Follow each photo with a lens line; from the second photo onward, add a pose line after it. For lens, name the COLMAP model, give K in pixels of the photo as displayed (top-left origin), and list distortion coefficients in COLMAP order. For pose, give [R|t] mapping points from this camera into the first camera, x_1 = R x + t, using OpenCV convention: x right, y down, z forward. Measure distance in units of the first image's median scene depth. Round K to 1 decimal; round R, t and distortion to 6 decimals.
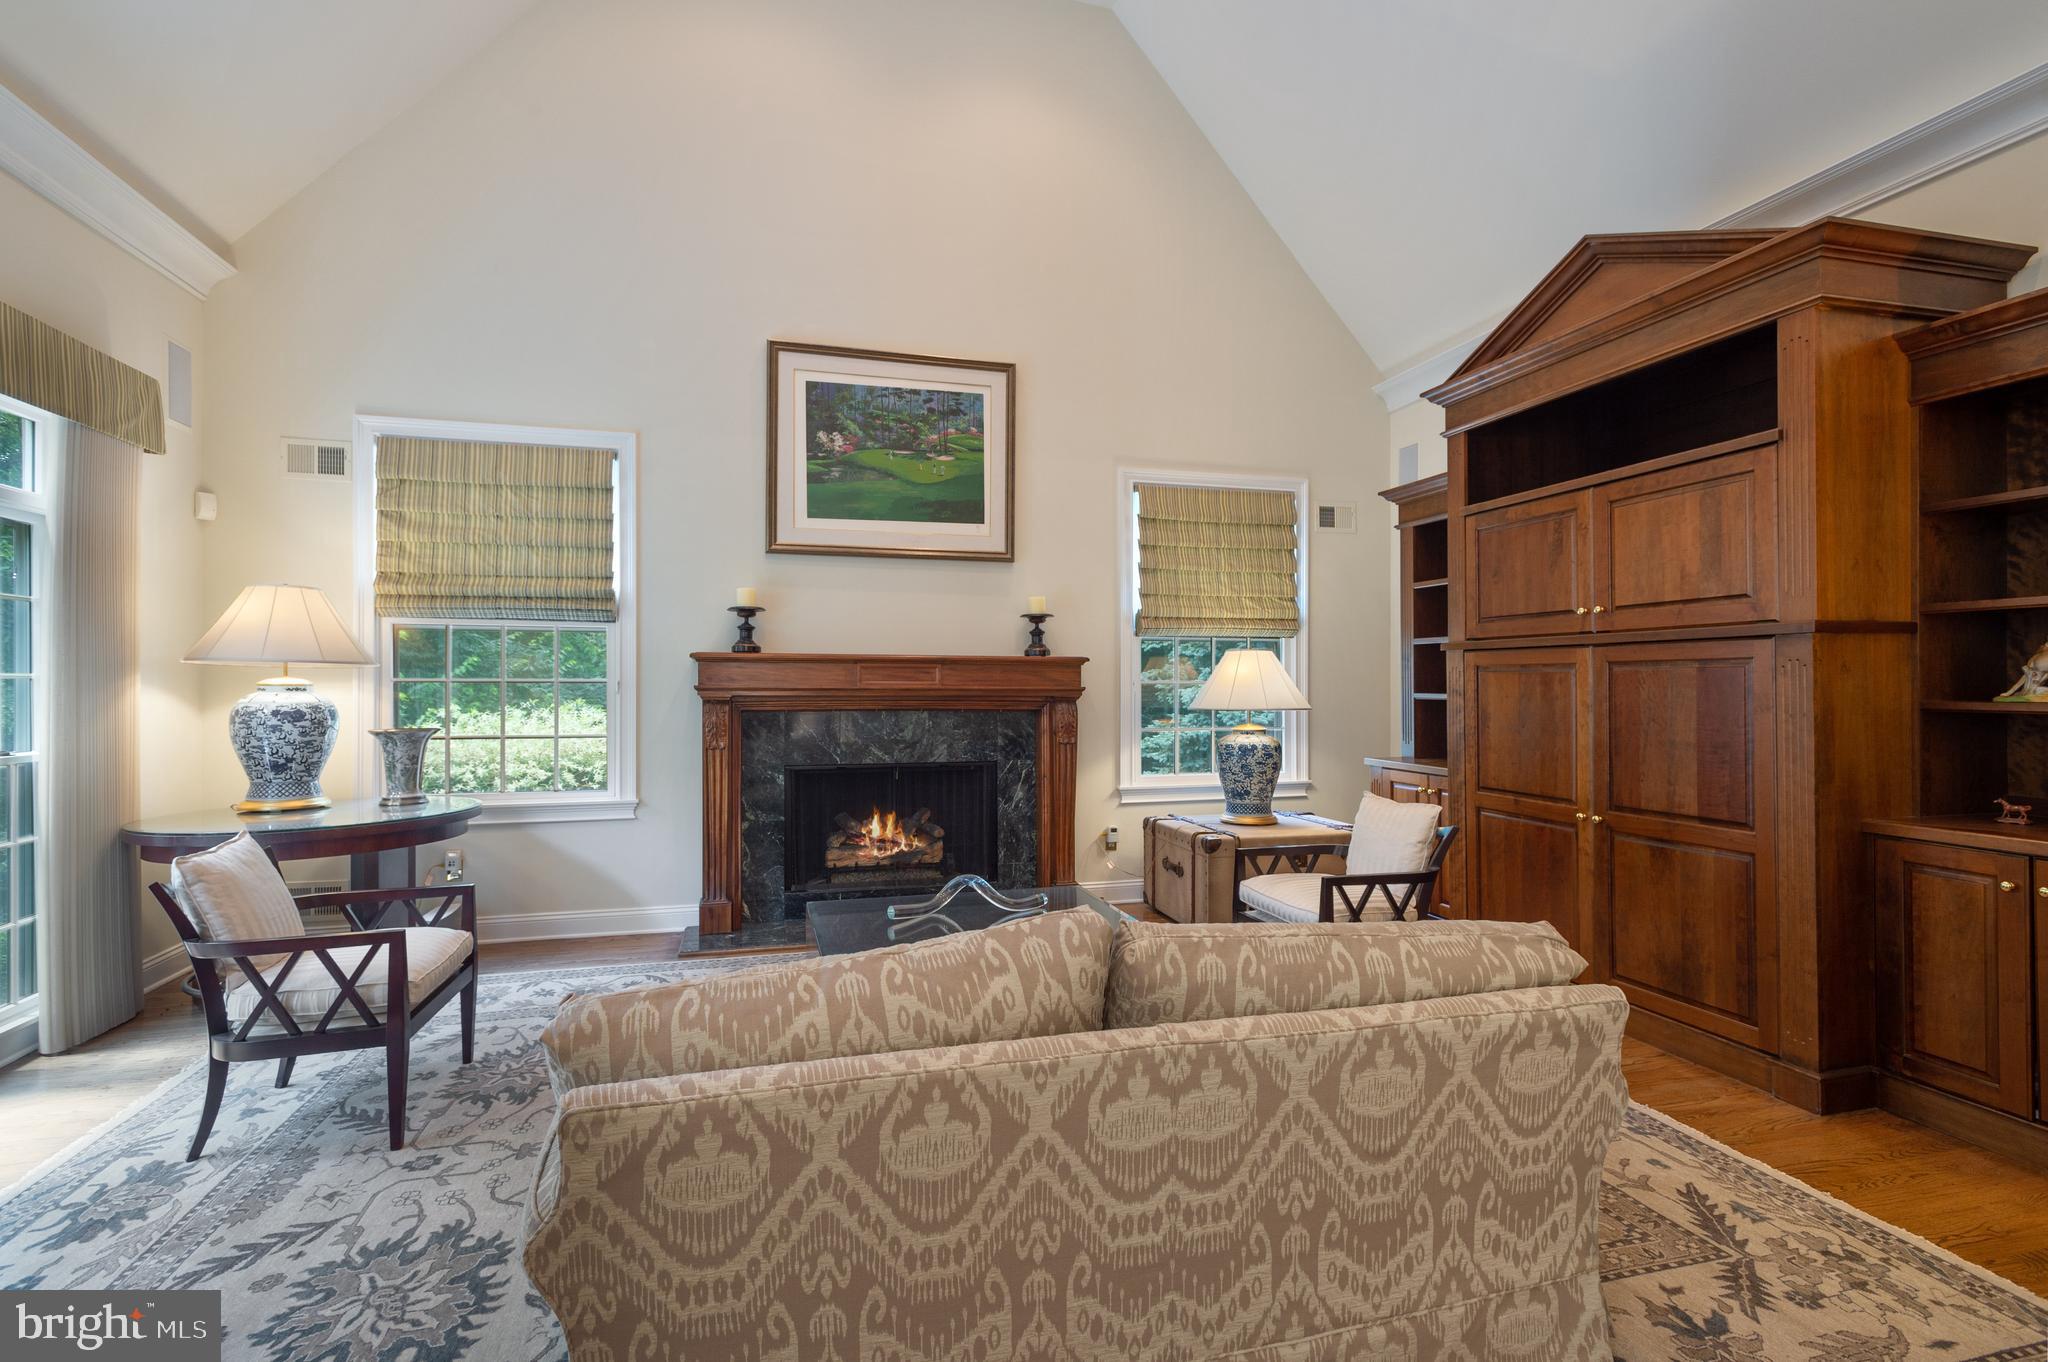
lens RADIAL K [[963.4, 0, 1024.0], [0, 963.4, 681.0], [0, 0, 1]] dist [0.014658, -0.000252]
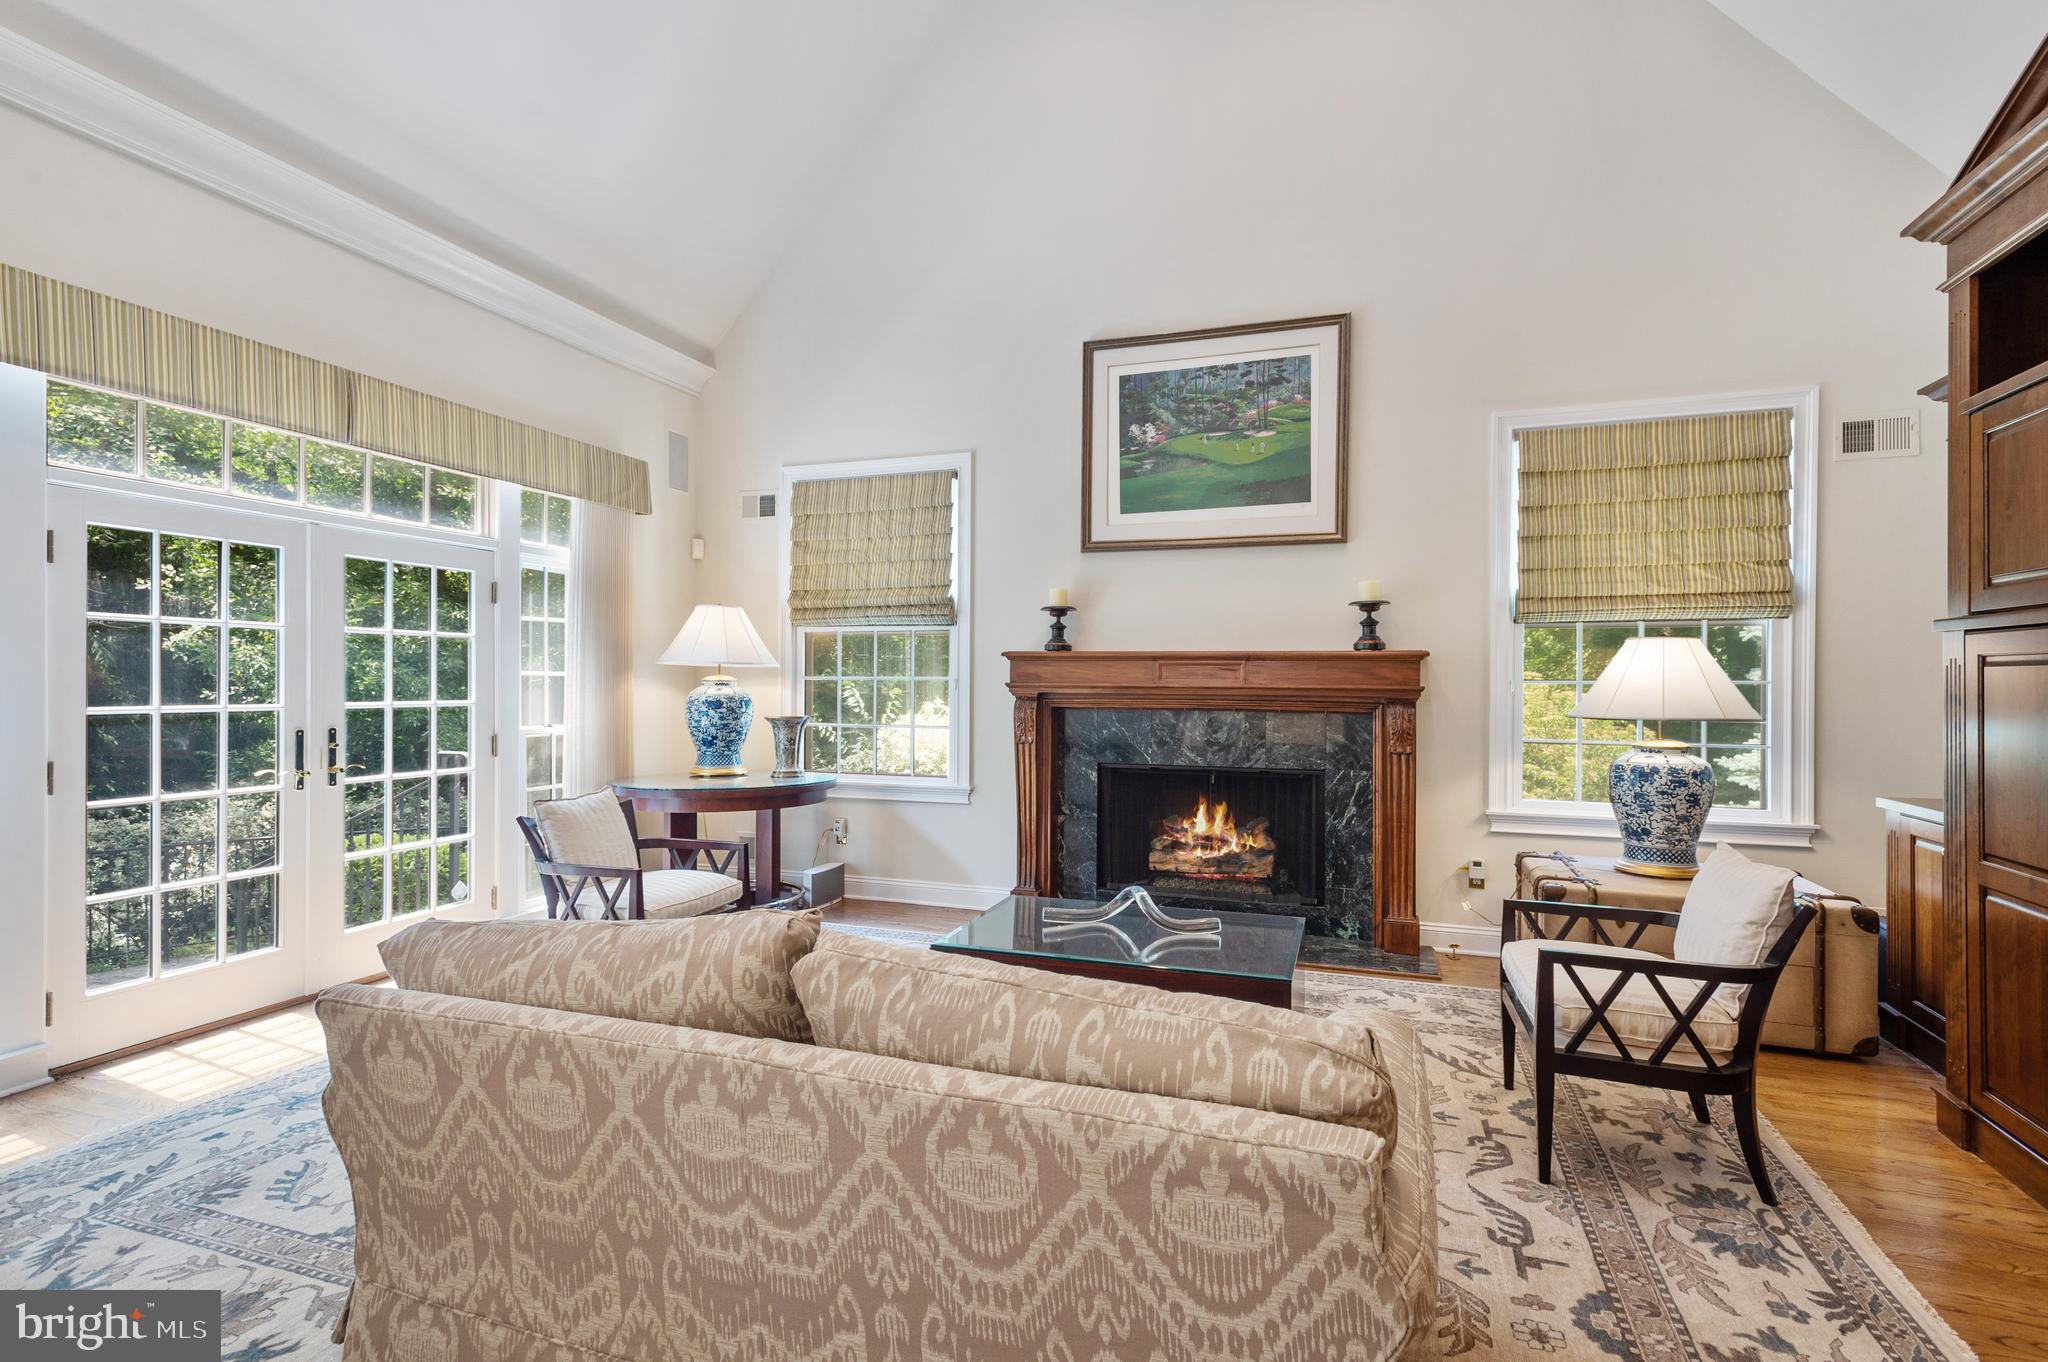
lens RADIAL K [[989.1, 0, 1021.0], [0, 989.1, 685.6], [0, 0, 1]] dist [0.021406, -0.000076]
pose [[0.820721, 0.006065, -0.571298, 0.273876], [-0.002695, 0.999974, 0.006743, 0.000528], [0.571323, -0.003995, 0.820715, 0.104479]]
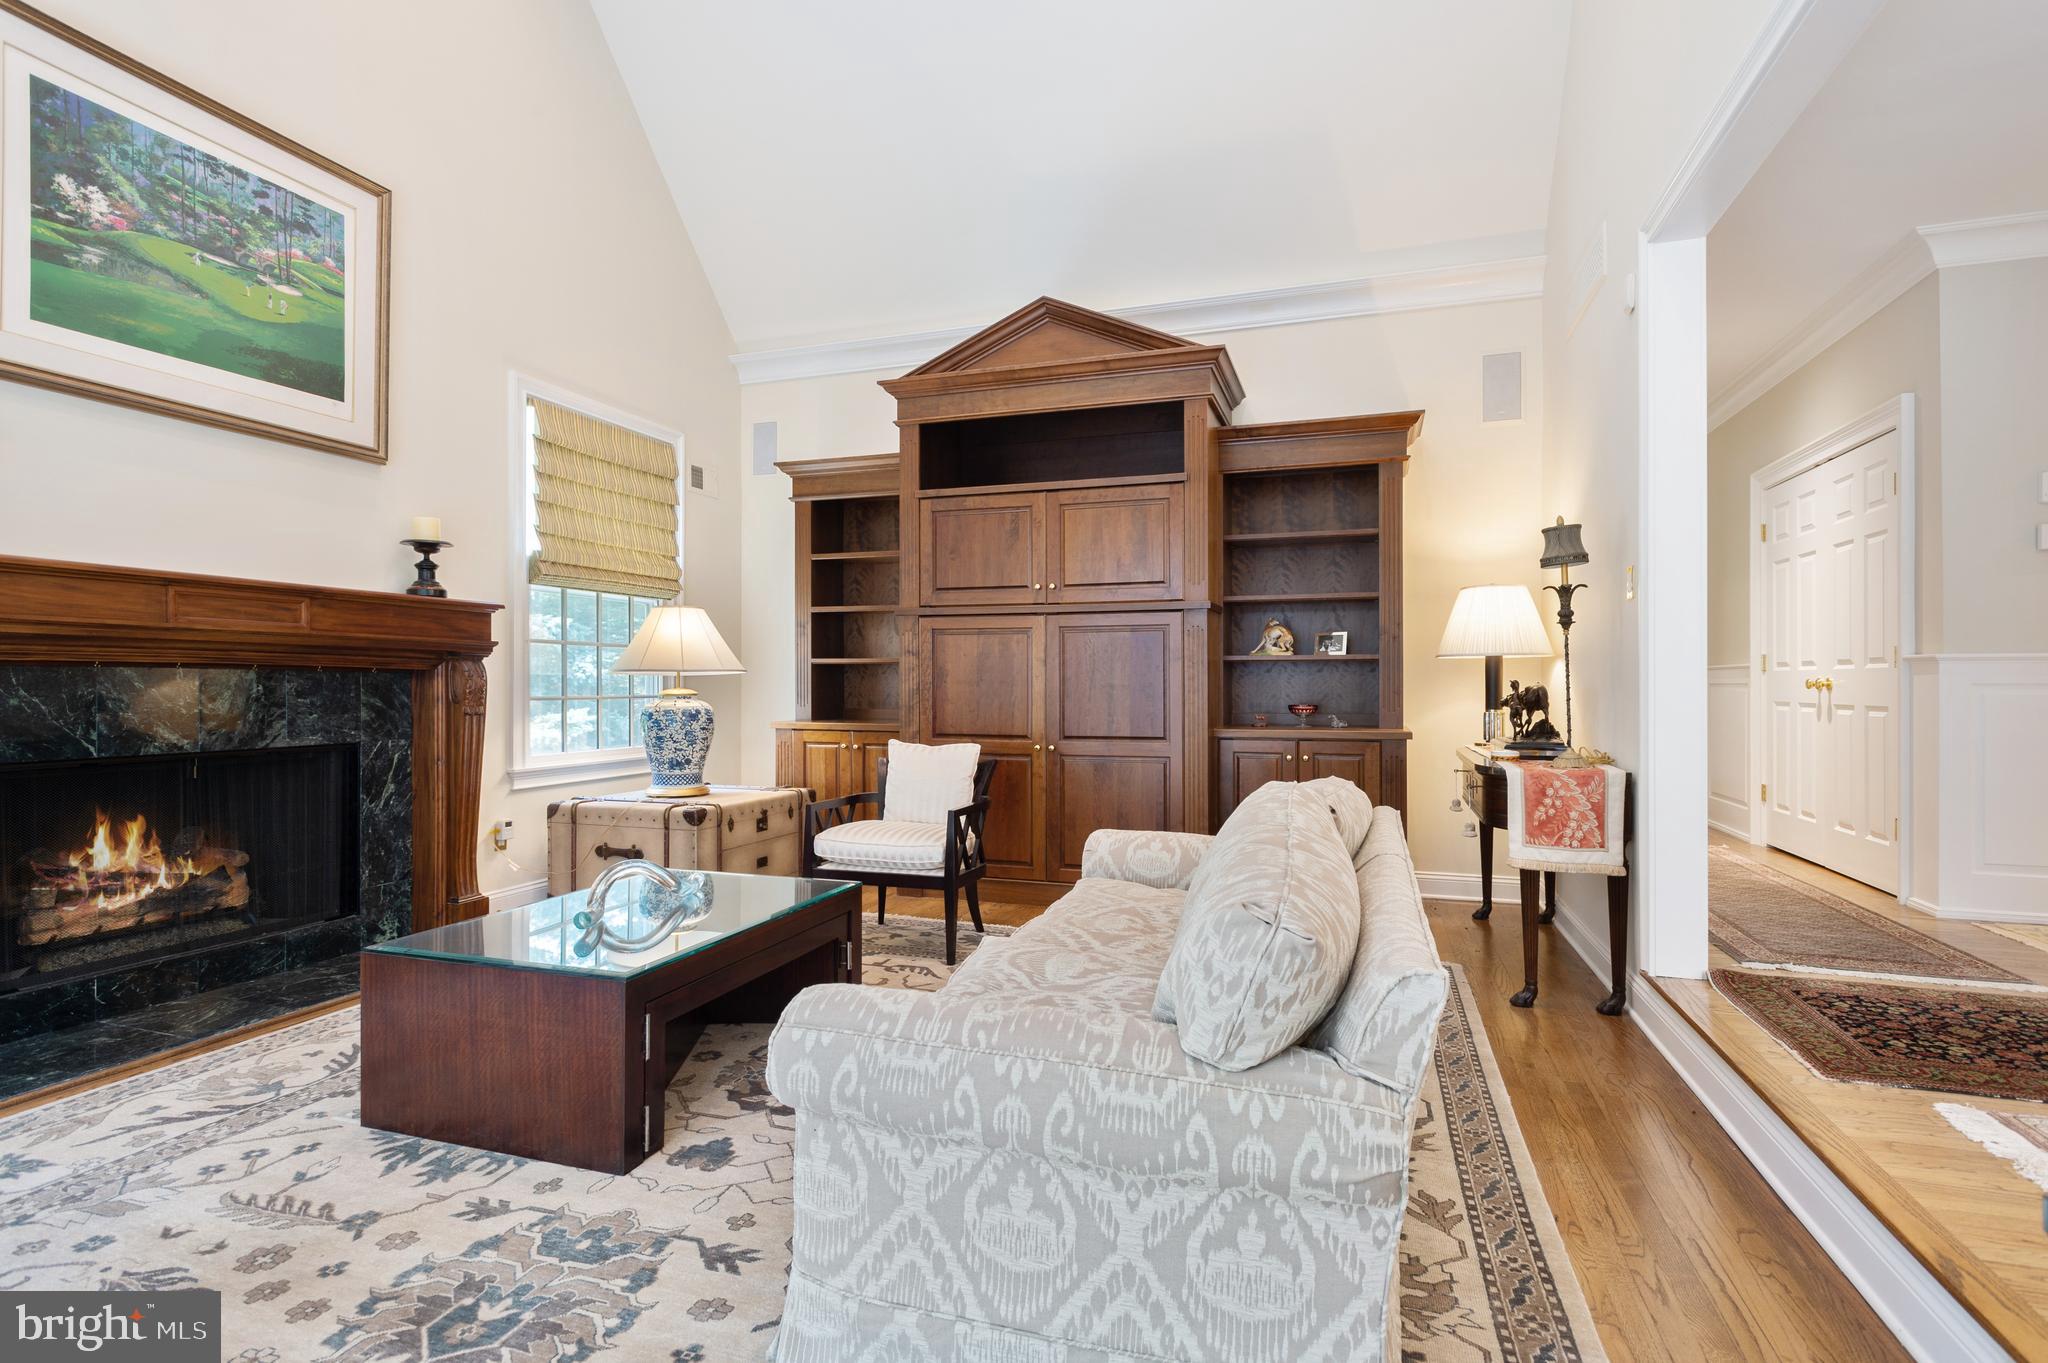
lens RADIAL K [[998.3, 0, 1028.8], [0, 998.3, 678.5], [0, 0, 1]] dist [-0.001023, -0.001661]
pose [[0.557424, 0.005390, 0.830210, -0.378598], [-0.003666, 0.999985, -0.004031, 0.039036], [-0.830220, -0.000796, 0.557436, 0.198201]]
